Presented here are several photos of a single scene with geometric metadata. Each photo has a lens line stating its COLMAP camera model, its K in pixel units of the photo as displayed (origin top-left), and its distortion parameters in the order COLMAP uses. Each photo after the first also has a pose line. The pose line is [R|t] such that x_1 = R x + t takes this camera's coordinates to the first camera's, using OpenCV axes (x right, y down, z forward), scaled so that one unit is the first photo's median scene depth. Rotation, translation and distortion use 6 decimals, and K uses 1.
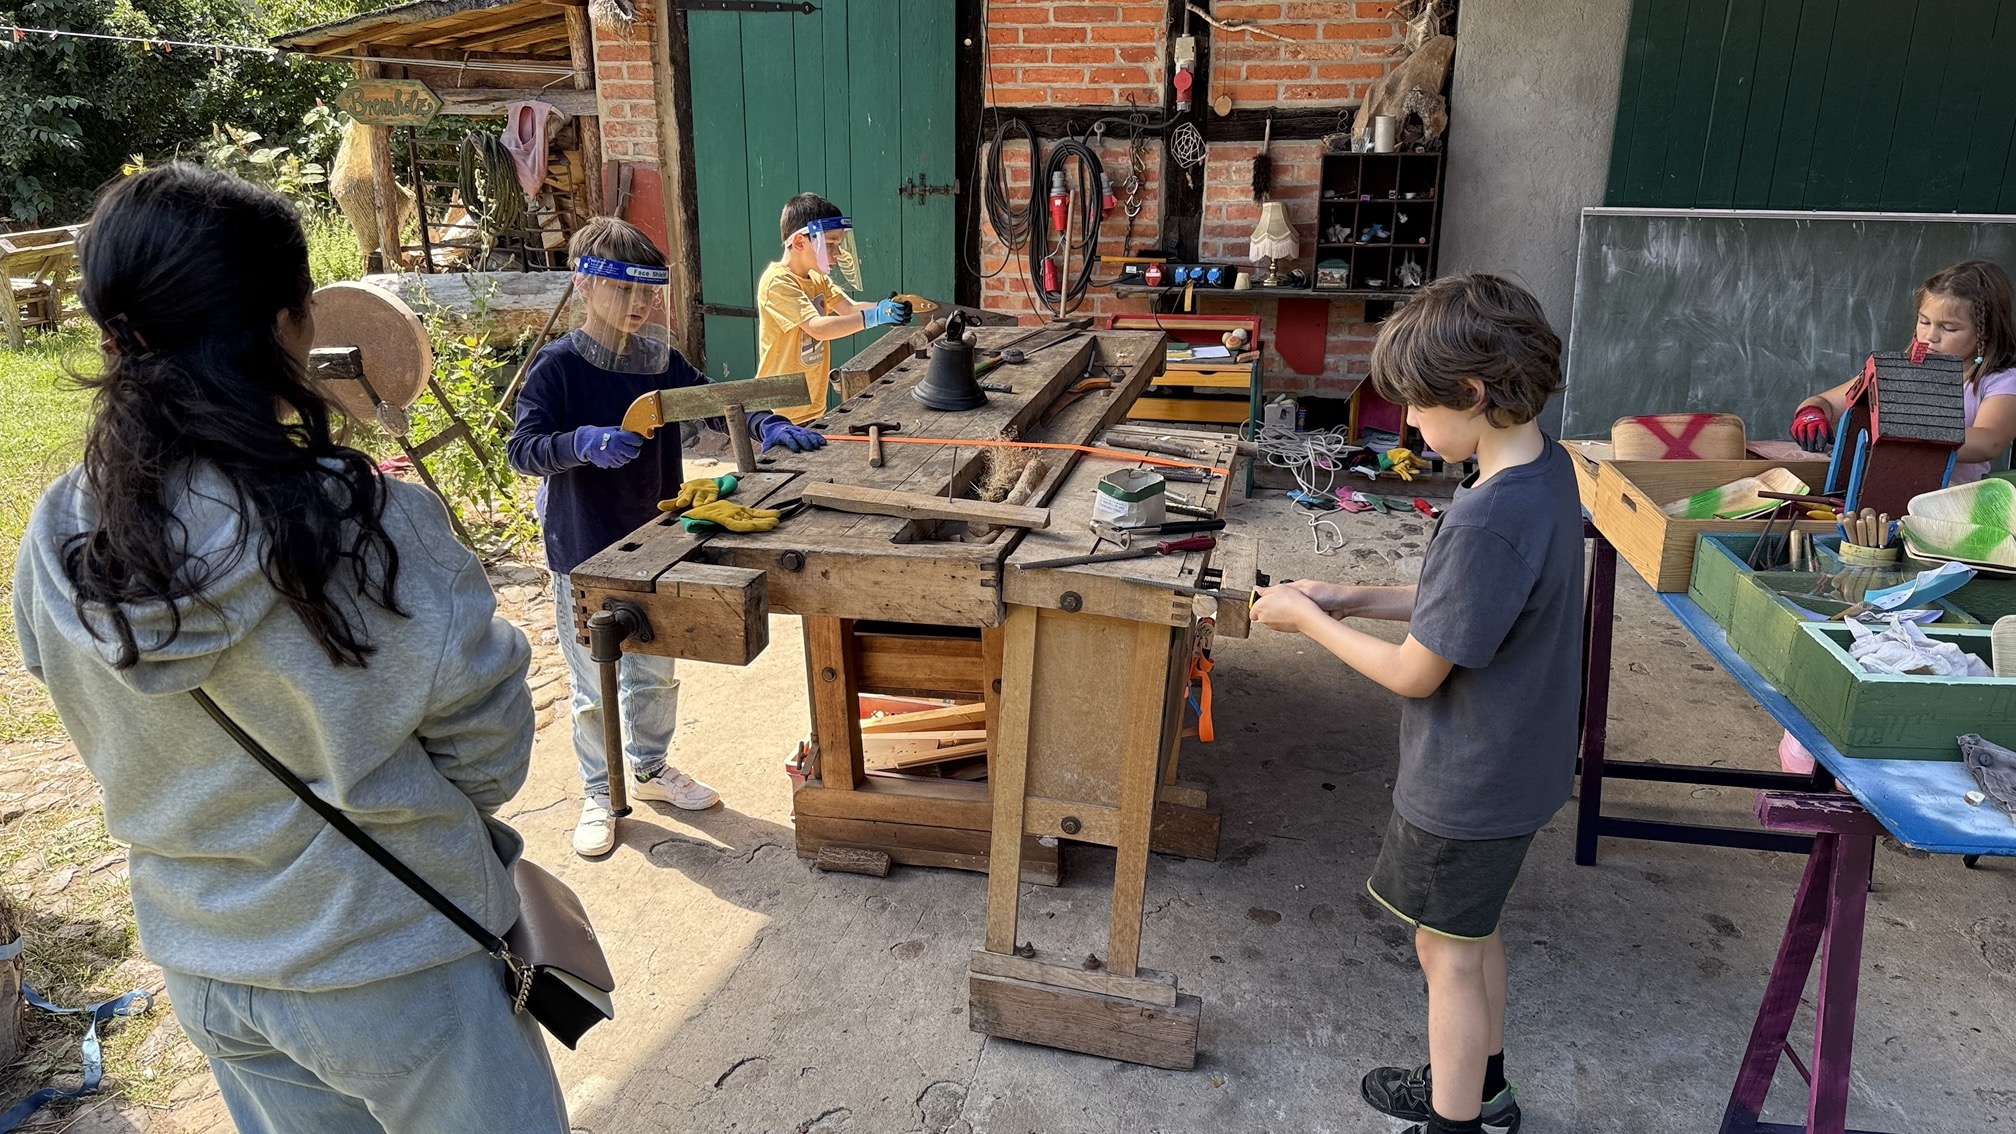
lens RADIAL K [[1418.4, 0, 1008.0], [0, 1418.4, 567.0], [0, 0, 1]] dist [0.061163, -0.070742]
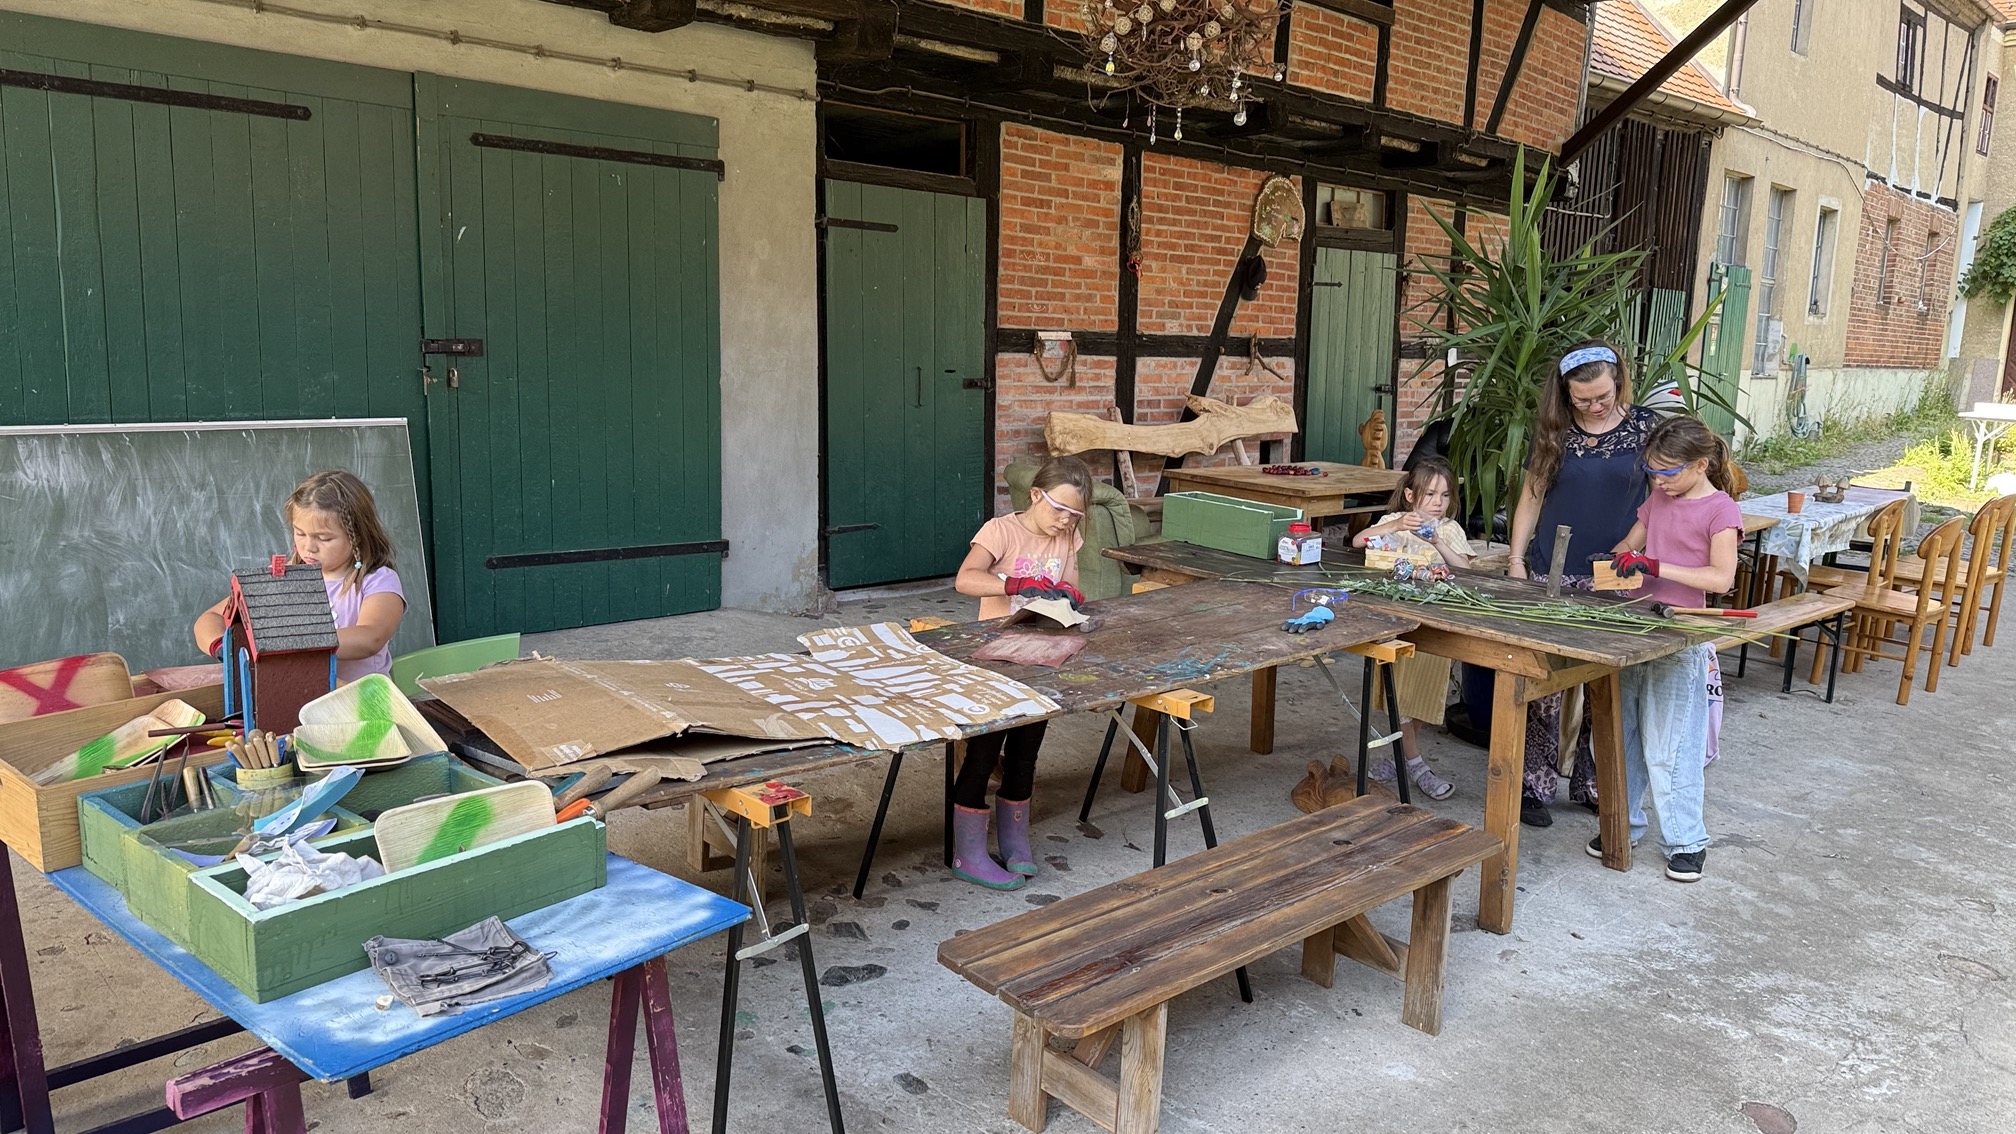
lens RADIAL K [[1418.4, 0, 1008.0], [0, 1418.4, 567.0], [0, 0, 1]] dist [0.061163, -0.070742]
pose [[0.567112, -0.127116, 0.813772, 0.056415], [0.233101, 0.972395, -0.010552, -0.009747], [-0.789967, 0.195676, 0.581088, 0.002826]]
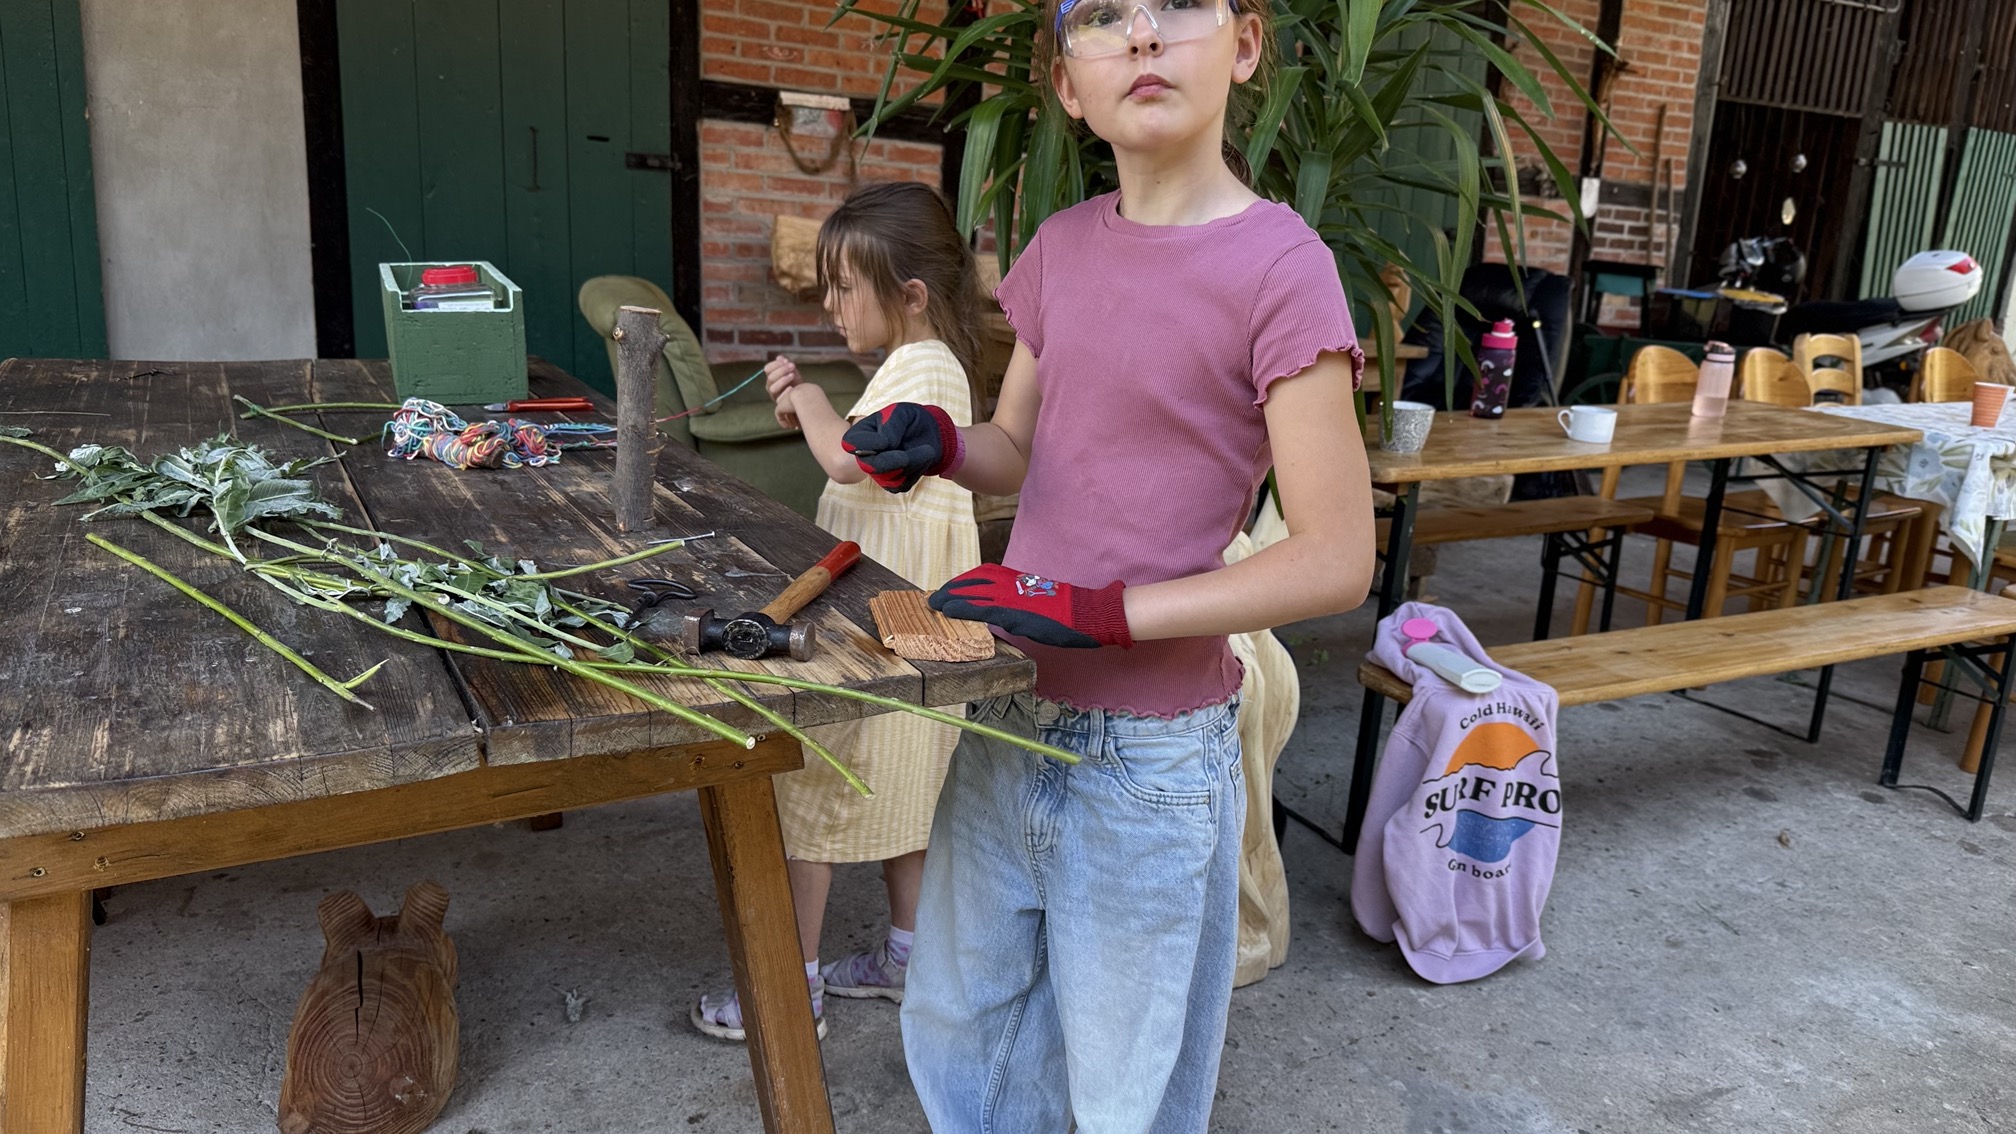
lens RADIAL K [[1441.7, 0, 1008.0], [0, 1441.7, 567.0], [0, 0, 1]] dist [0.098927, -0.167193]
pose [[0.735424, -0.123866, 0.666190, 0.755227], [0.161786, 0.986814, 0.004880, 0.084796], [-0.658010, 0.104192, 0.745766, -0.012530]]
